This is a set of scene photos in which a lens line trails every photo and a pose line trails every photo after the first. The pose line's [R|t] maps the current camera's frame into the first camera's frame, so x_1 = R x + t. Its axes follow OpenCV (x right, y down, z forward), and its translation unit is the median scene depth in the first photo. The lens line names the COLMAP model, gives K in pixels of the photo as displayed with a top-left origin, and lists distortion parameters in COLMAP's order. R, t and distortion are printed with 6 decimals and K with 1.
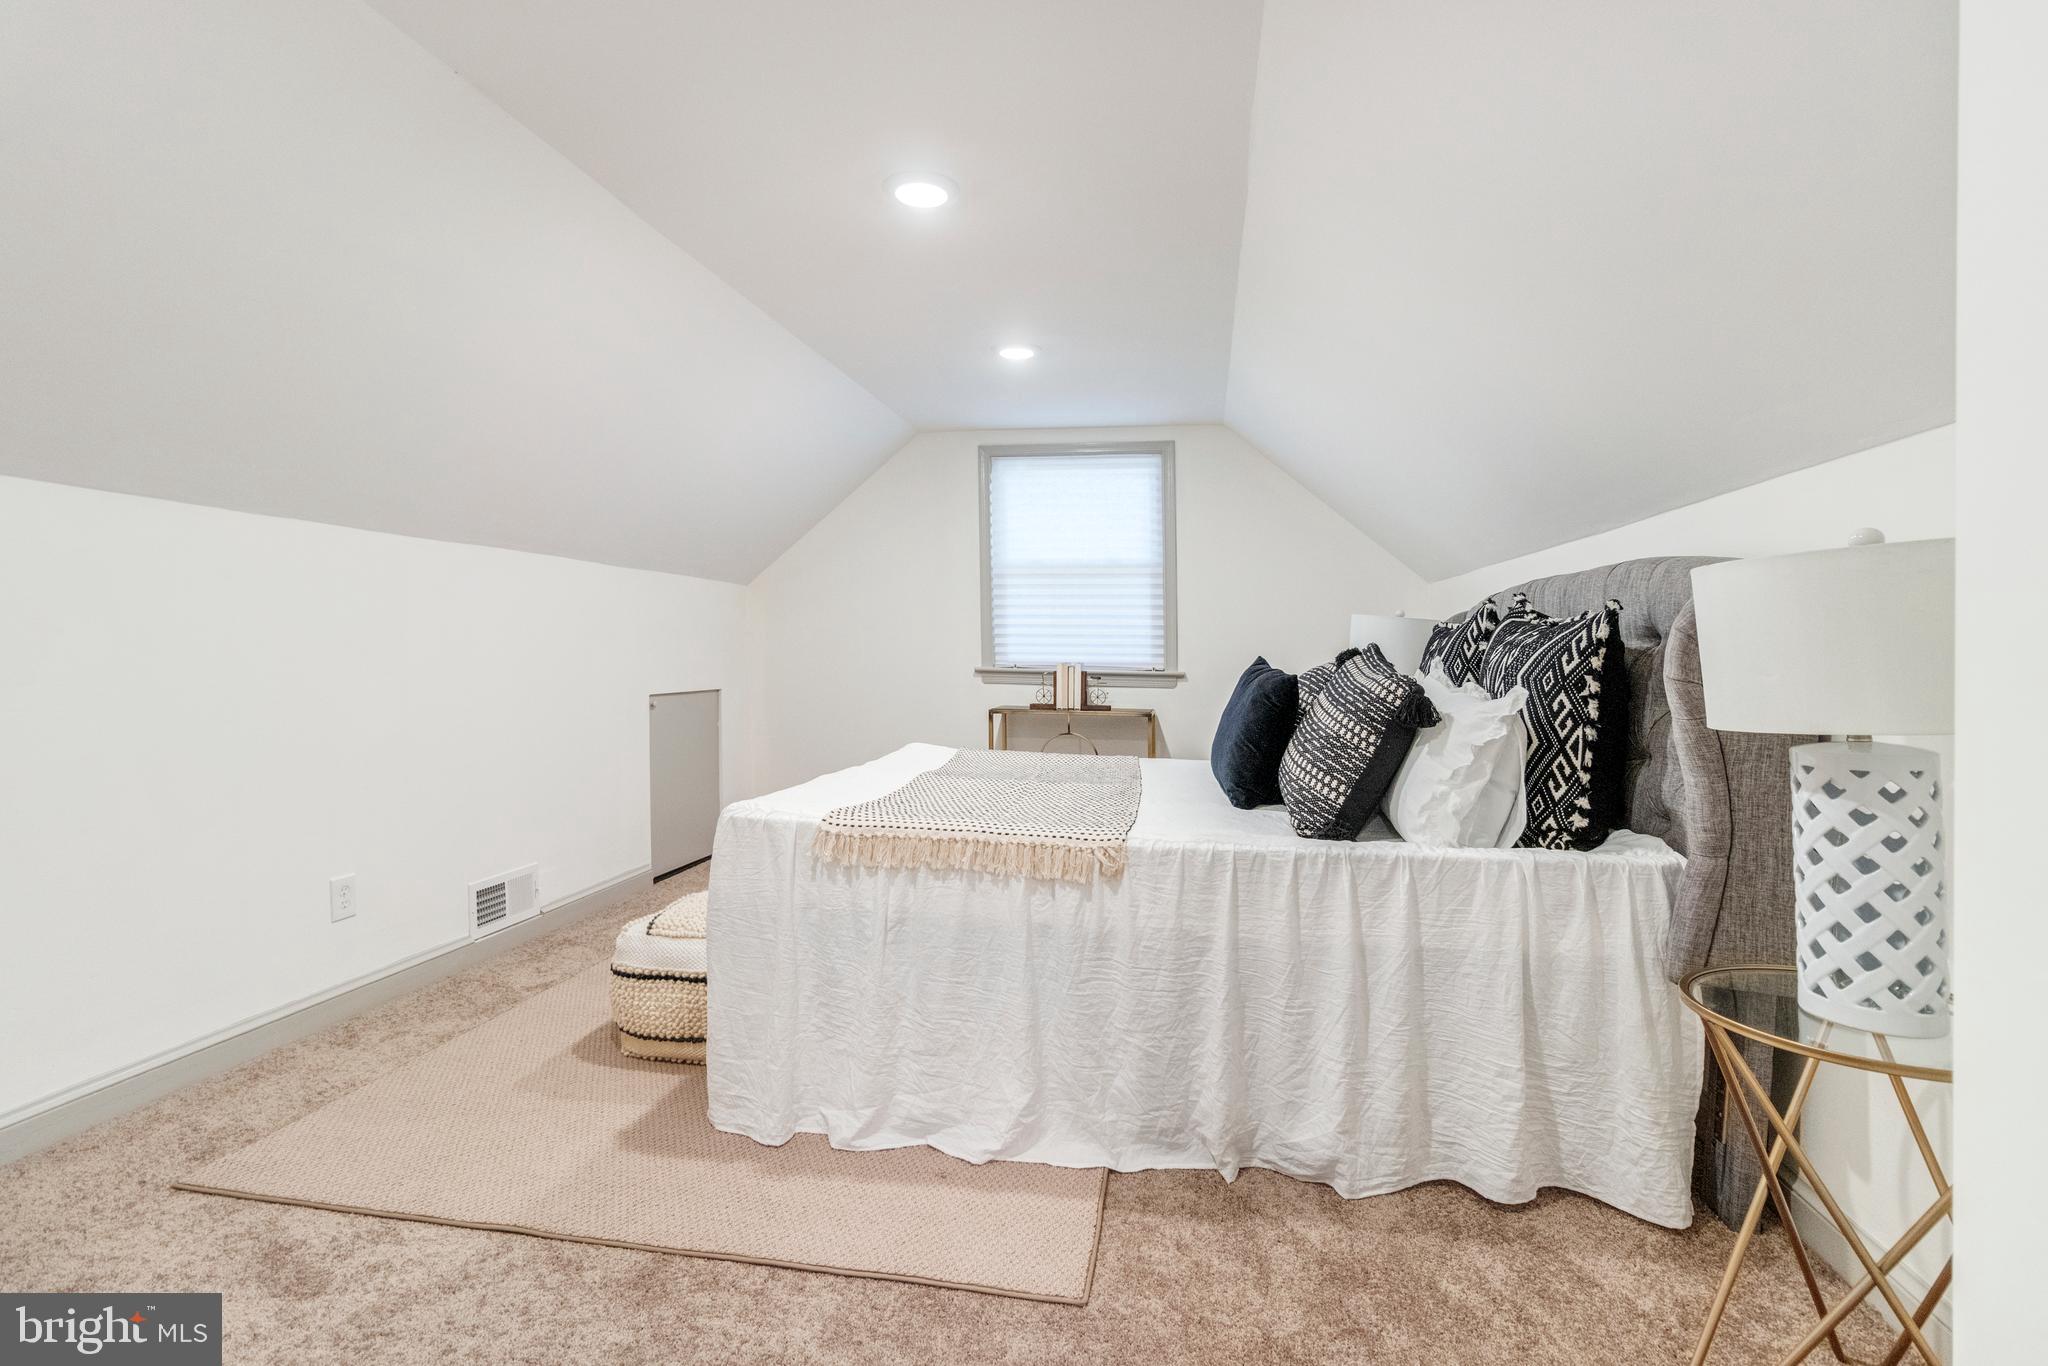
lens RADIAL K [[970.1, 0, 1021.7], [0, 970.1, 673.4], [0, 0, 1]] dist [0.000565, 0.001007]
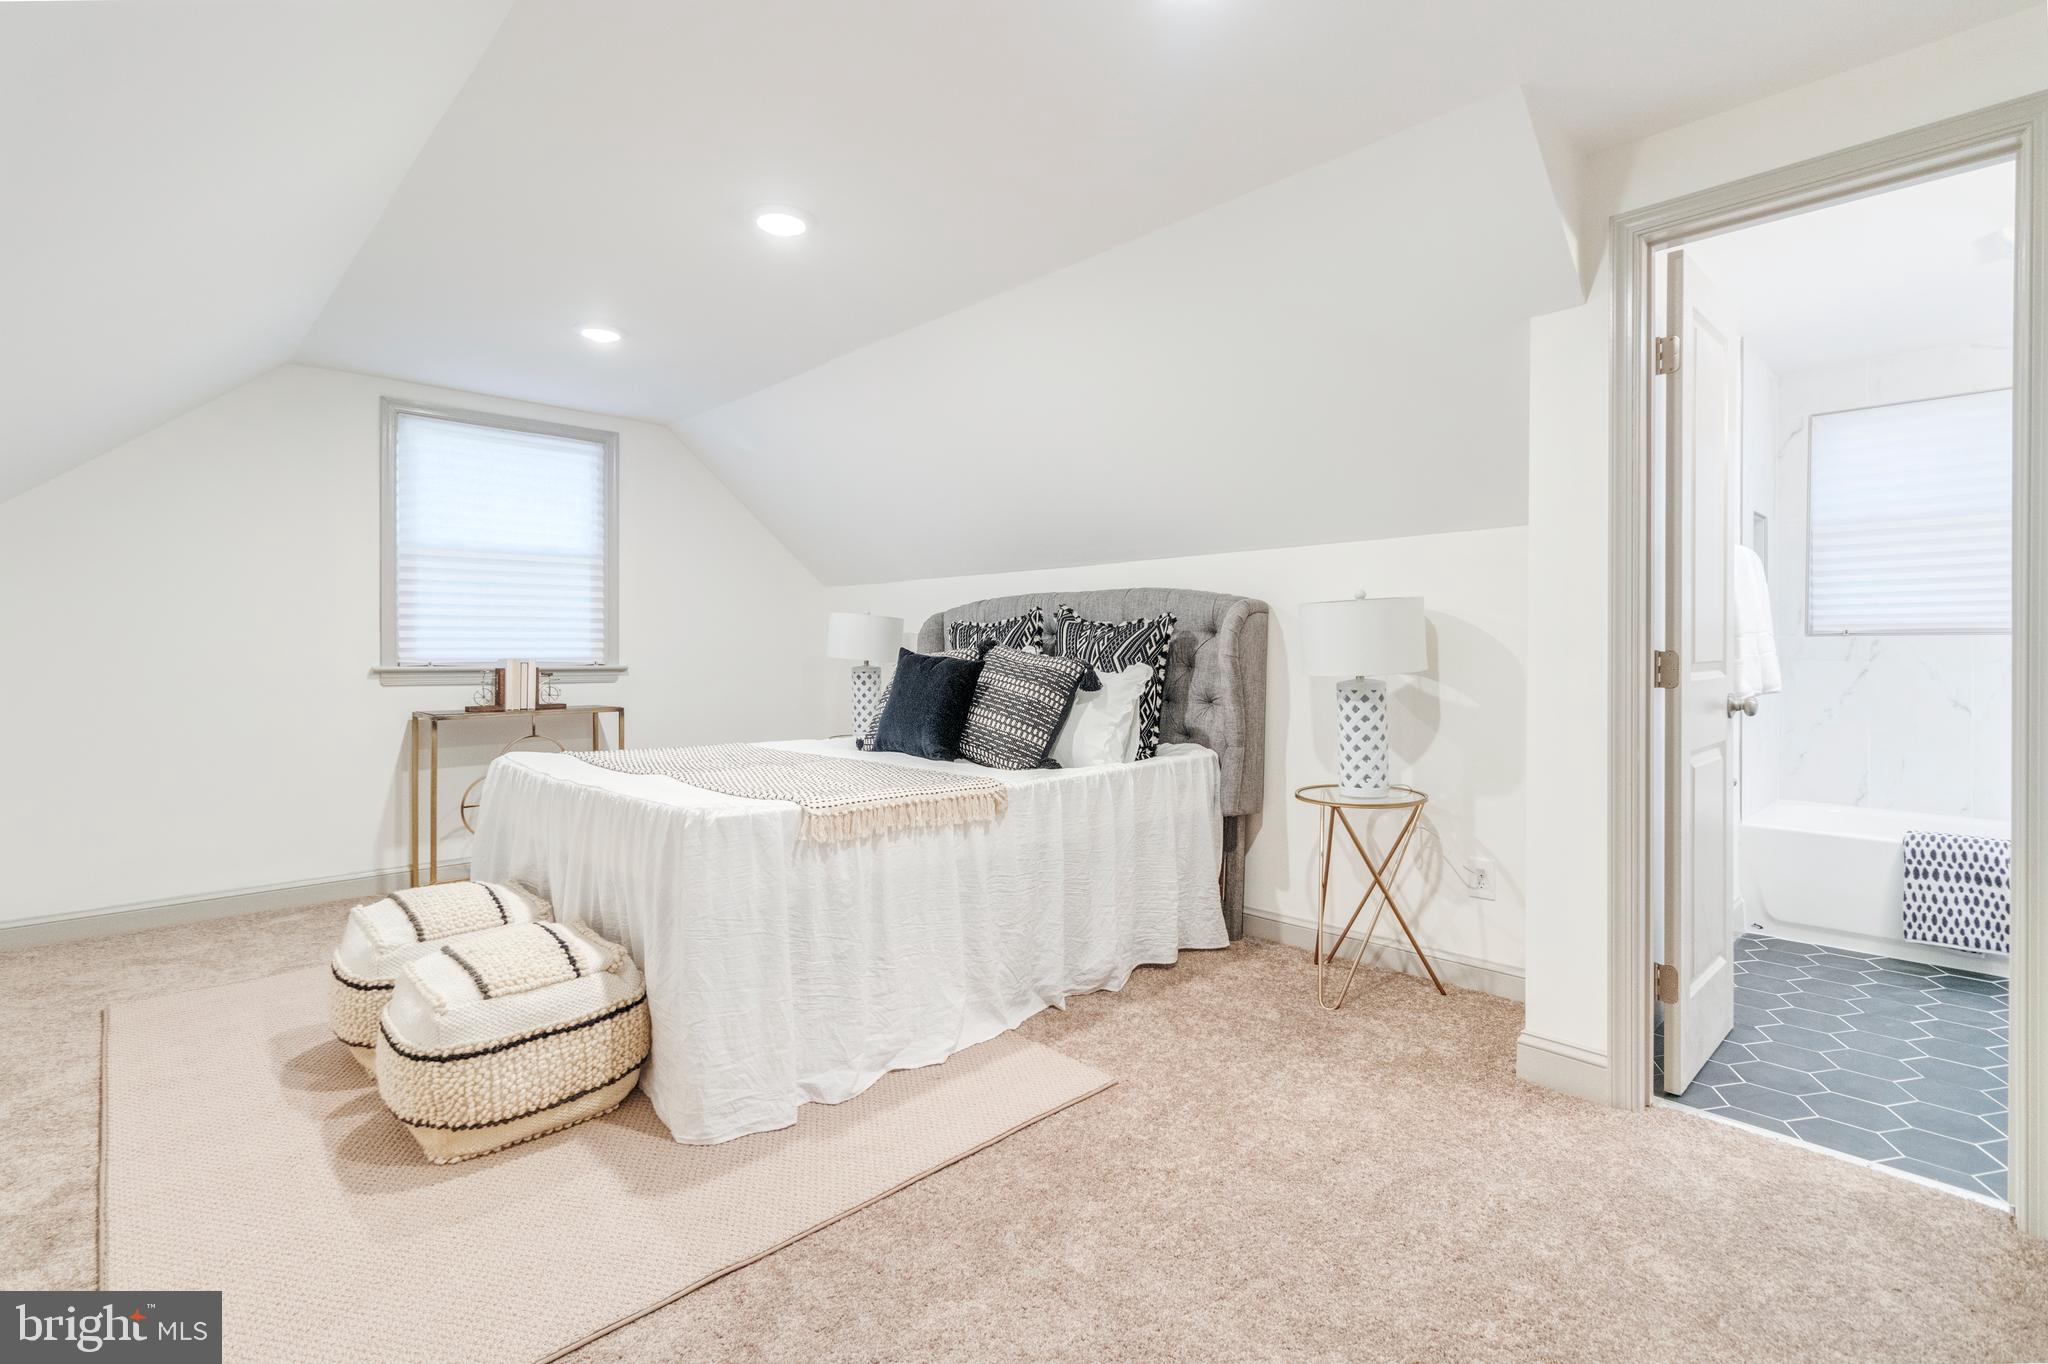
lens RADIAL K [[970.1, 0, 1047.9], [0, 970.1, 654.9], [0, 0, 1]] dist [0.000565, 0.001007]
pose [[0.568879, -0.018417, 0.822215, -0.798889], [0.026848, 0.999632, 0.003815, -0.009144], [-0.821983, 0.019904, 0.569164, 0.149986]]
